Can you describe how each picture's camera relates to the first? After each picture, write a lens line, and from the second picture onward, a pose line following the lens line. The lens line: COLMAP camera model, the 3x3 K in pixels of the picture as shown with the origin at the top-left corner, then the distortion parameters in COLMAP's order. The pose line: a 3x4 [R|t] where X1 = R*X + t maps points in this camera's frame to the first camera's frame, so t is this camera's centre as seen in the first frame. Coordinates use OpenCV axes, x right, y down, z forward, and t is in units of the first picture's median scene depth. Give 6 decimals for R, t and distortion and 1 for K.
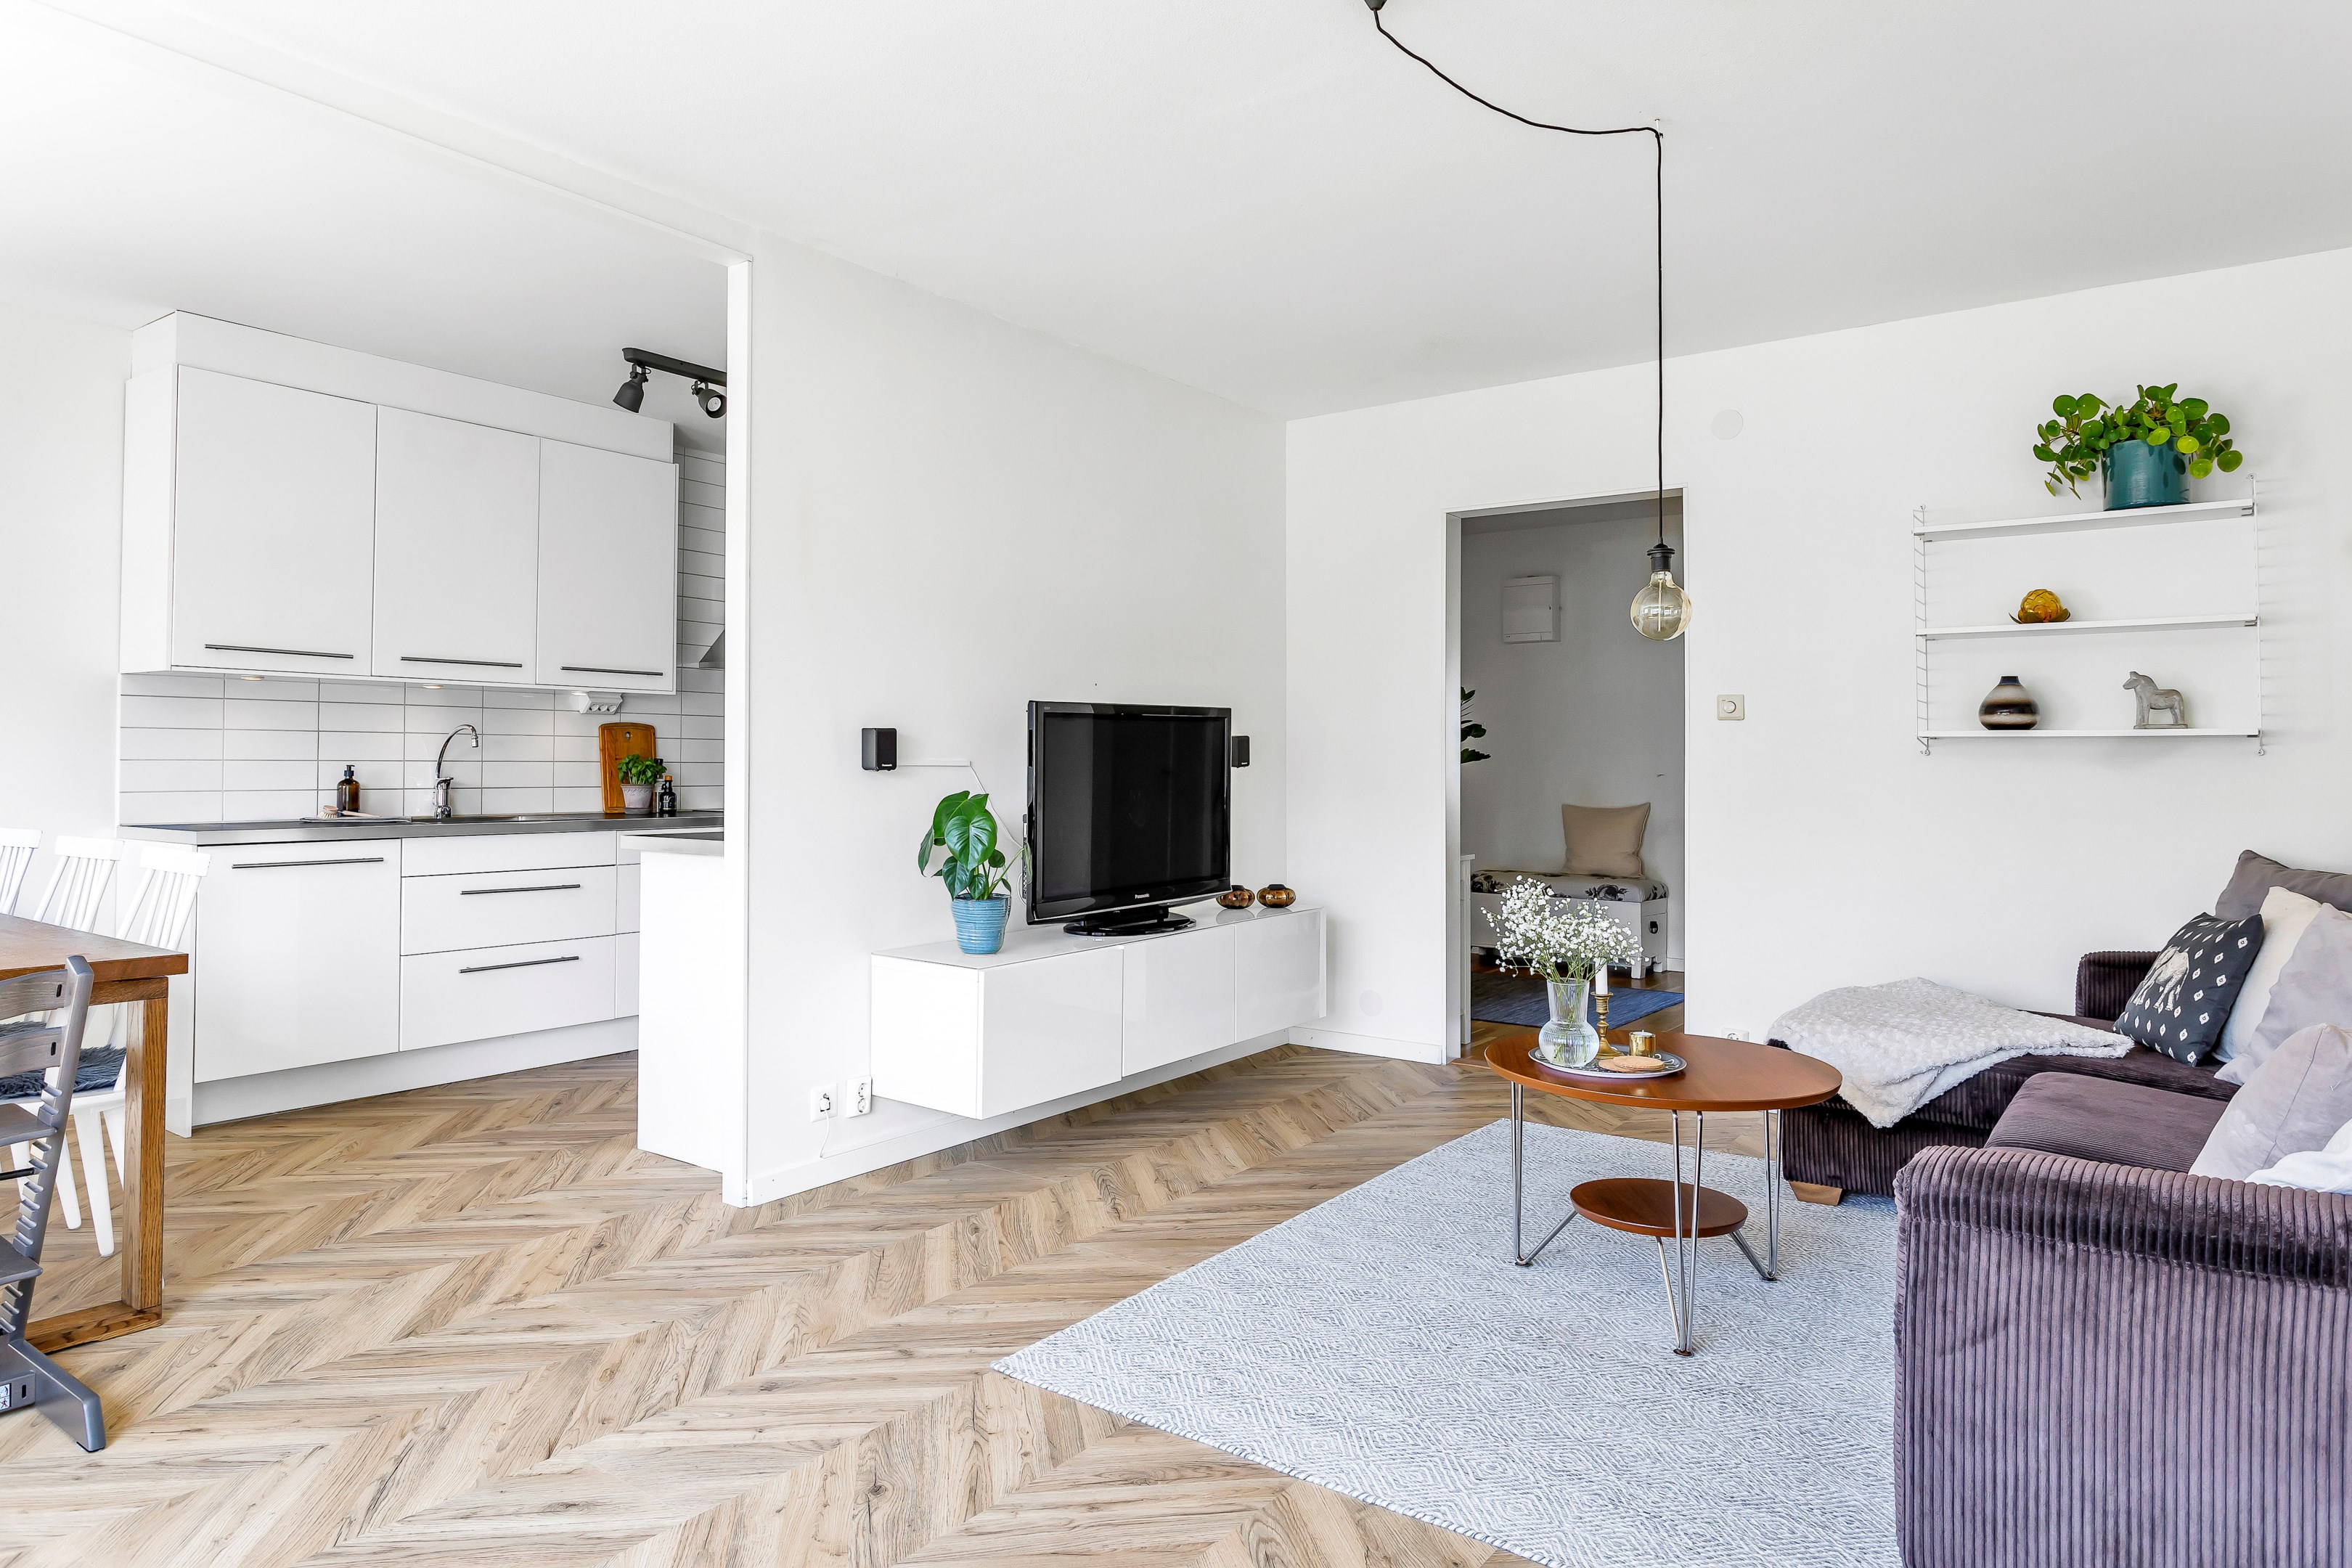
lens RADIAL K [[1425.4, 0, 1176.0], [0, 1425.4, 784.0], [0, 0, 1]] dist [-0.005641, 0.003171]
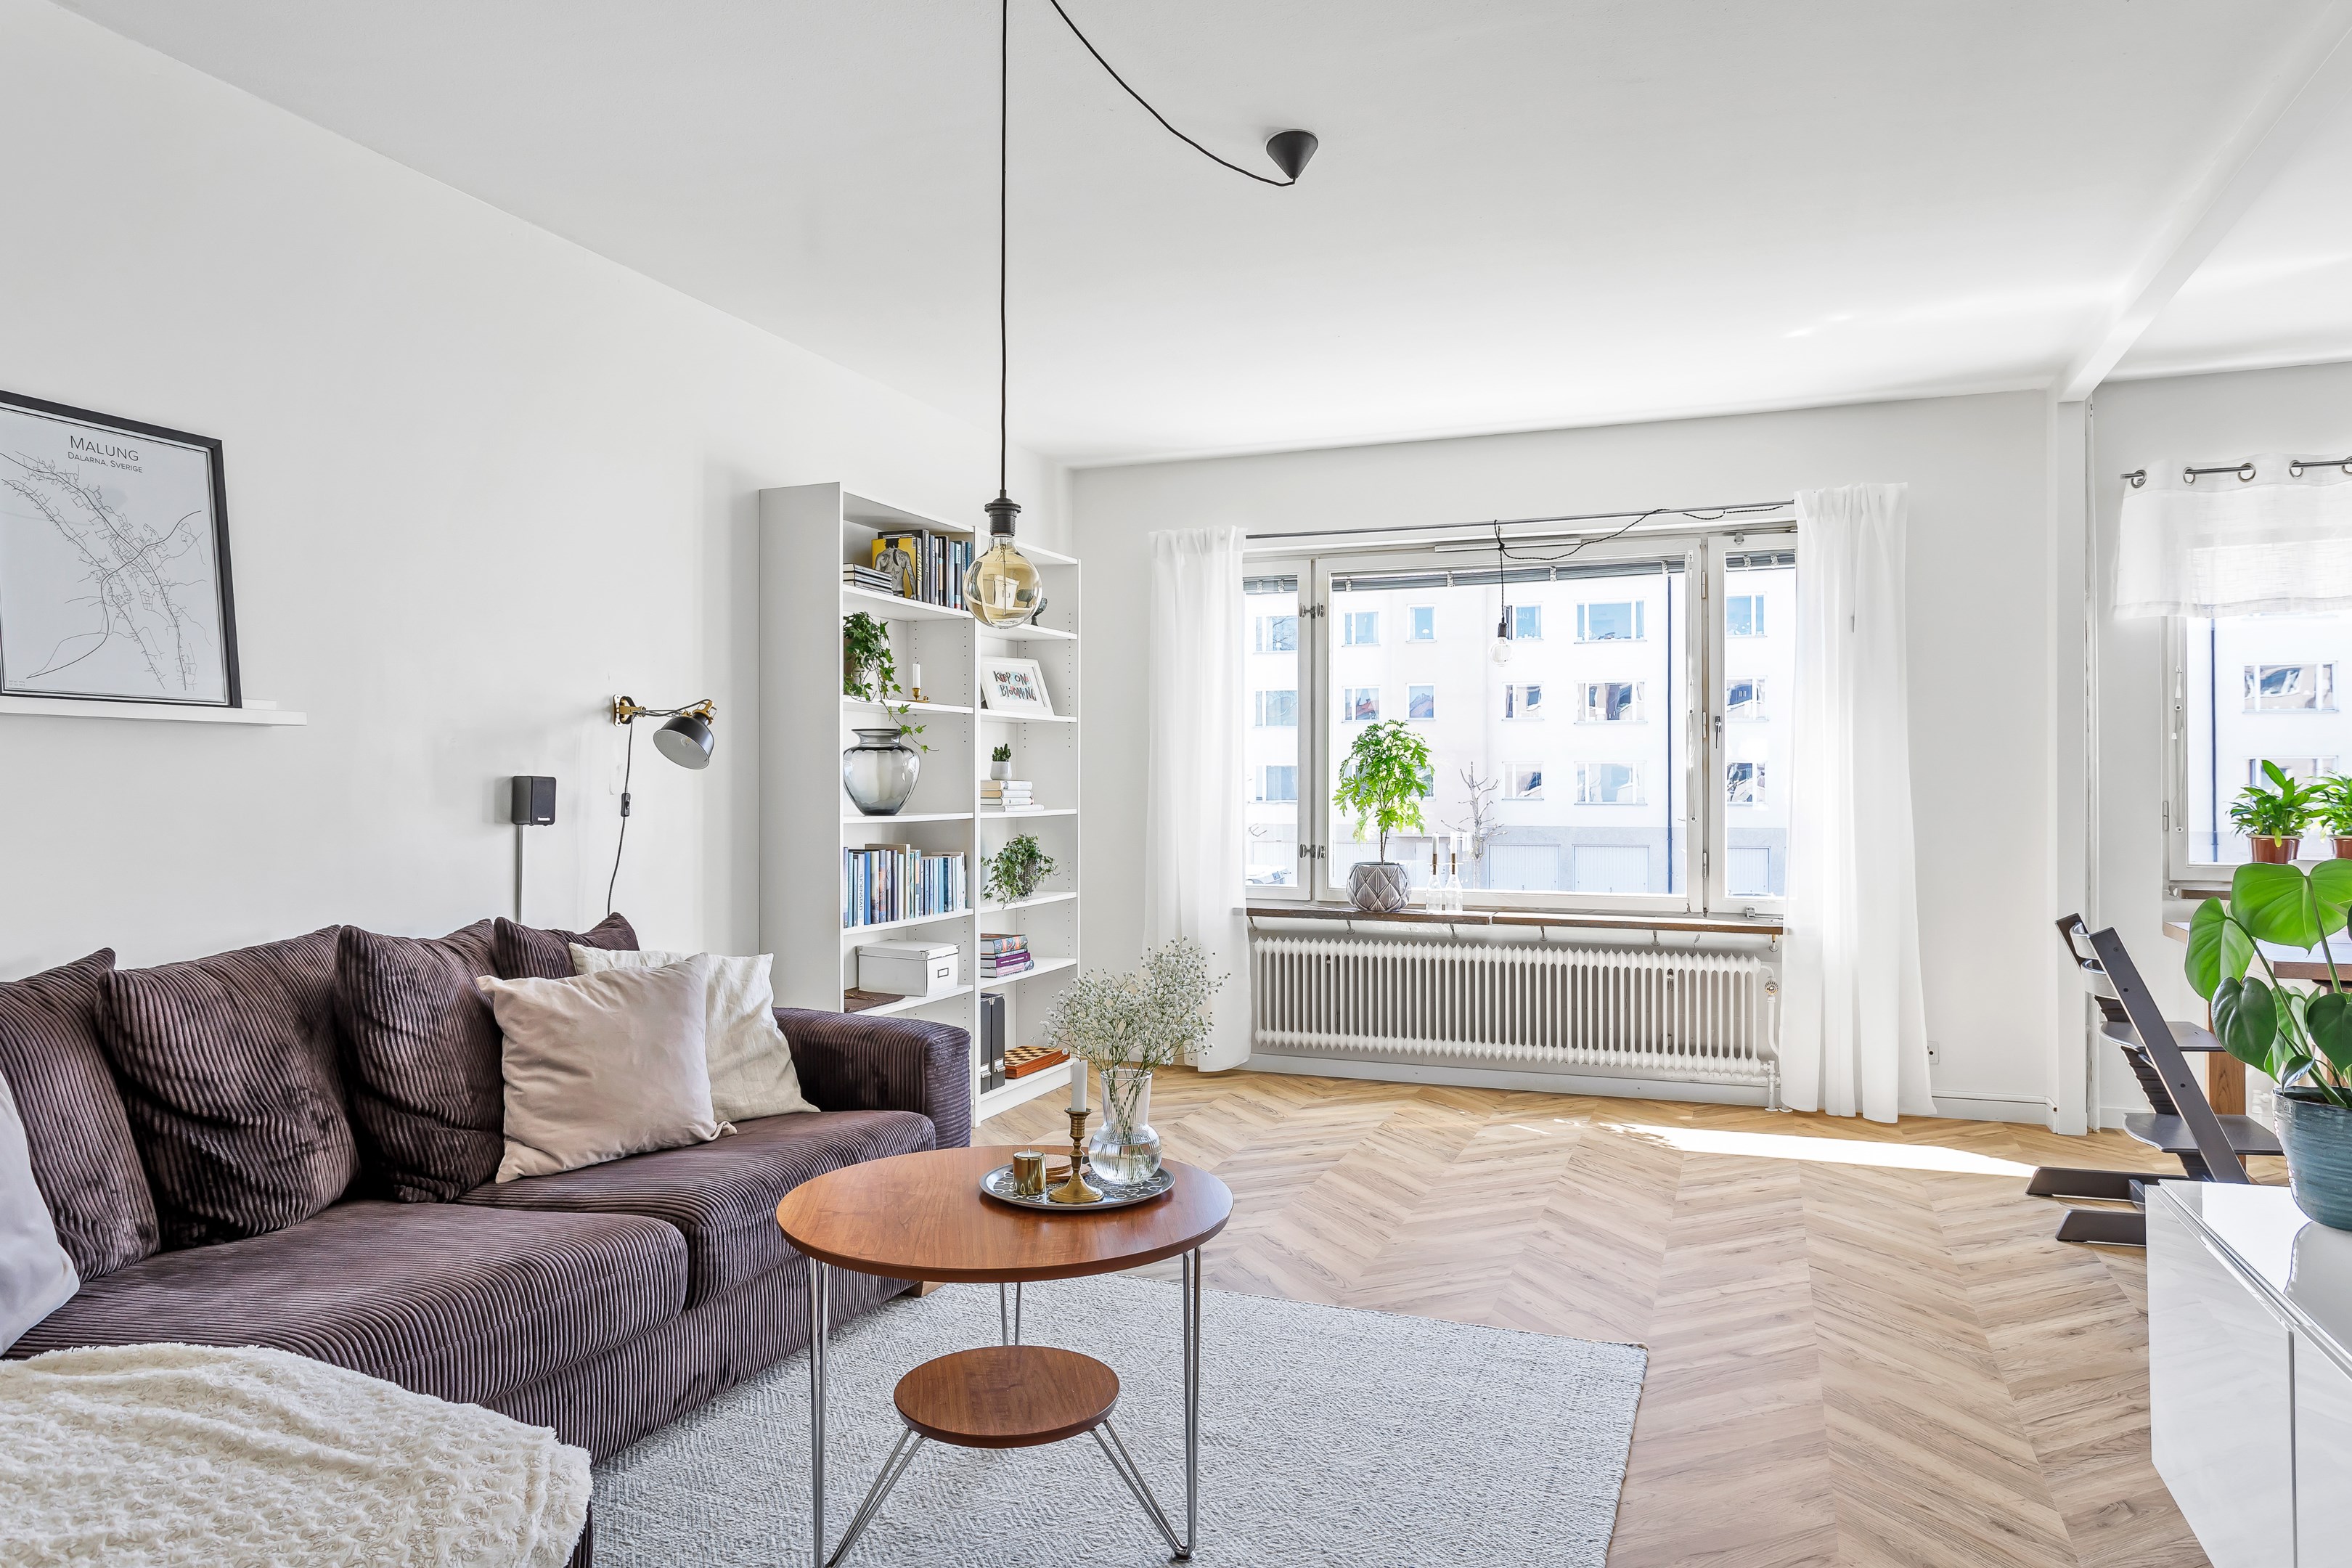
lens RADIAL K [[1425.4, 0, 1176.0], [0, 1425.4, 784.0], [0, 0, 1]] dist [-0.005641, 0.003171]
pose [[-0.970872, -0.007572, -0.239478, 0.321554], [-0.009281, 0.999939, 0.006011, -0.019248], [0.239418, 0.008058, -0.970883, 1.300816]]
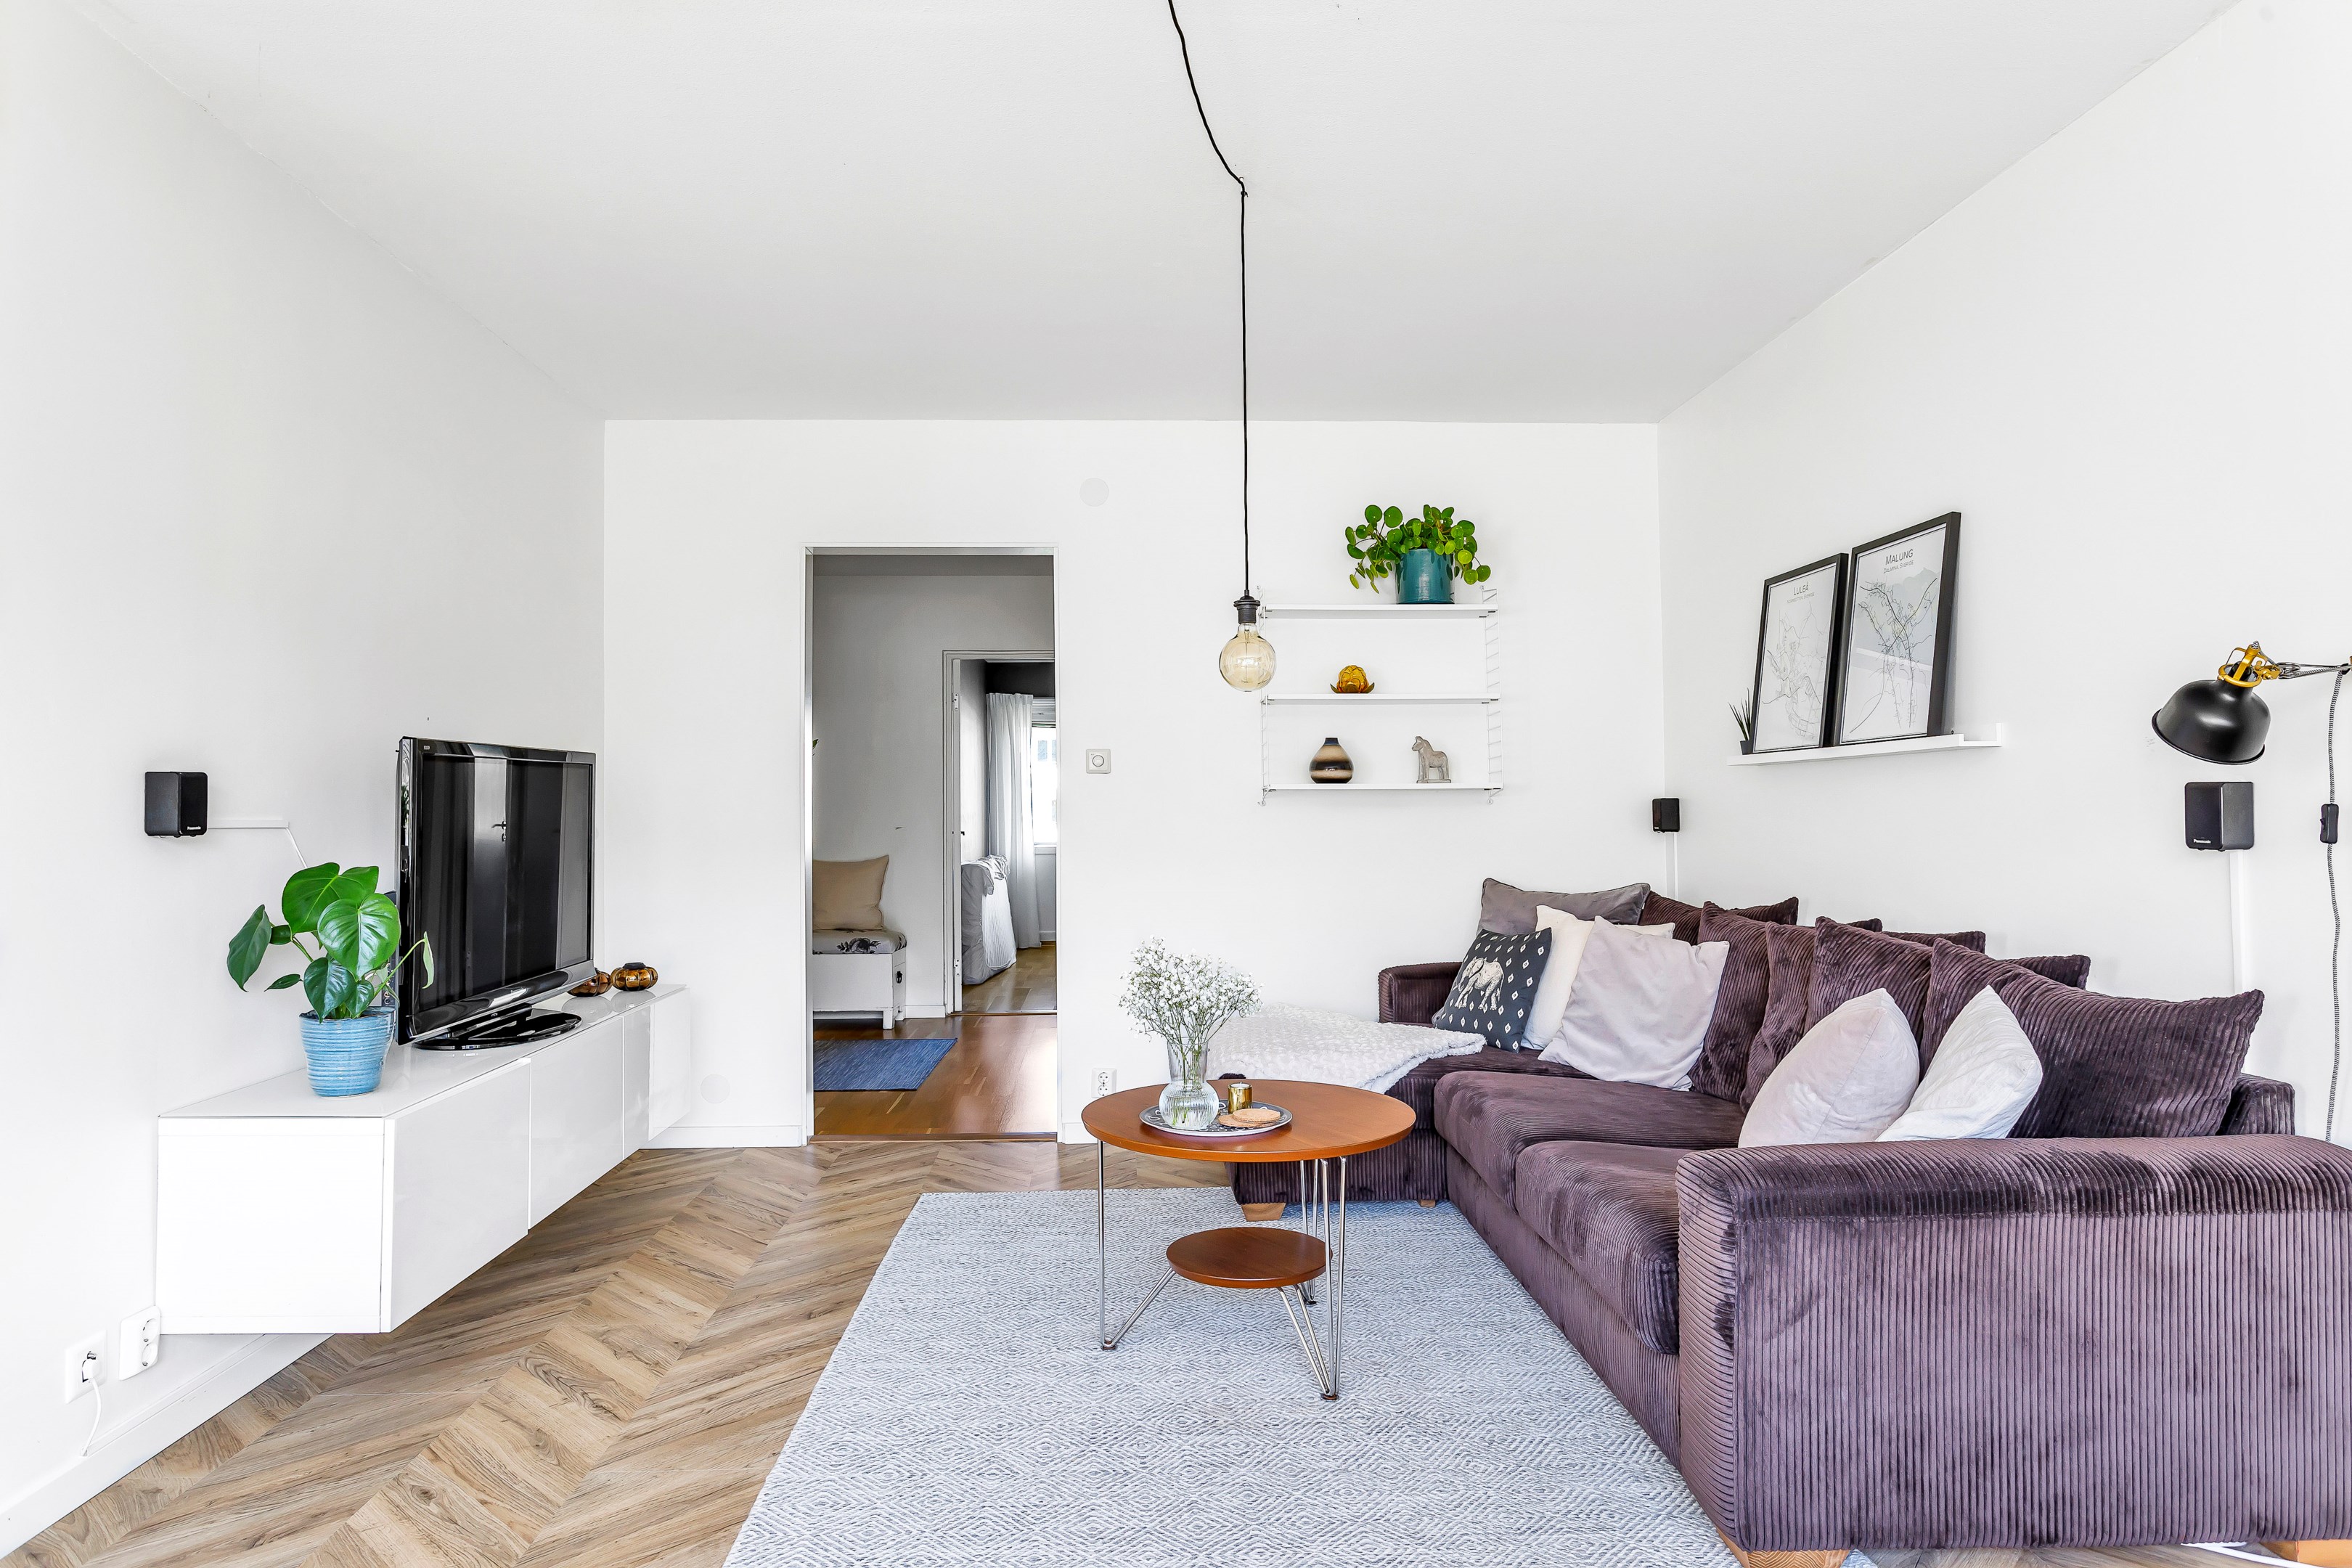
lens RADIAL K [[1366.4, 0, 1166.5], [0, 1366.4, 810.1], [0, 0, 1]] dist [-0.004939, 0.002375]
pose [[0.780833, -0.006904, 0.624702, -0.230947], [0.019543, 0.999719, -0.013380, -0.003811], [-0.624434, 0.022656, 0.780749, 0.211189]]
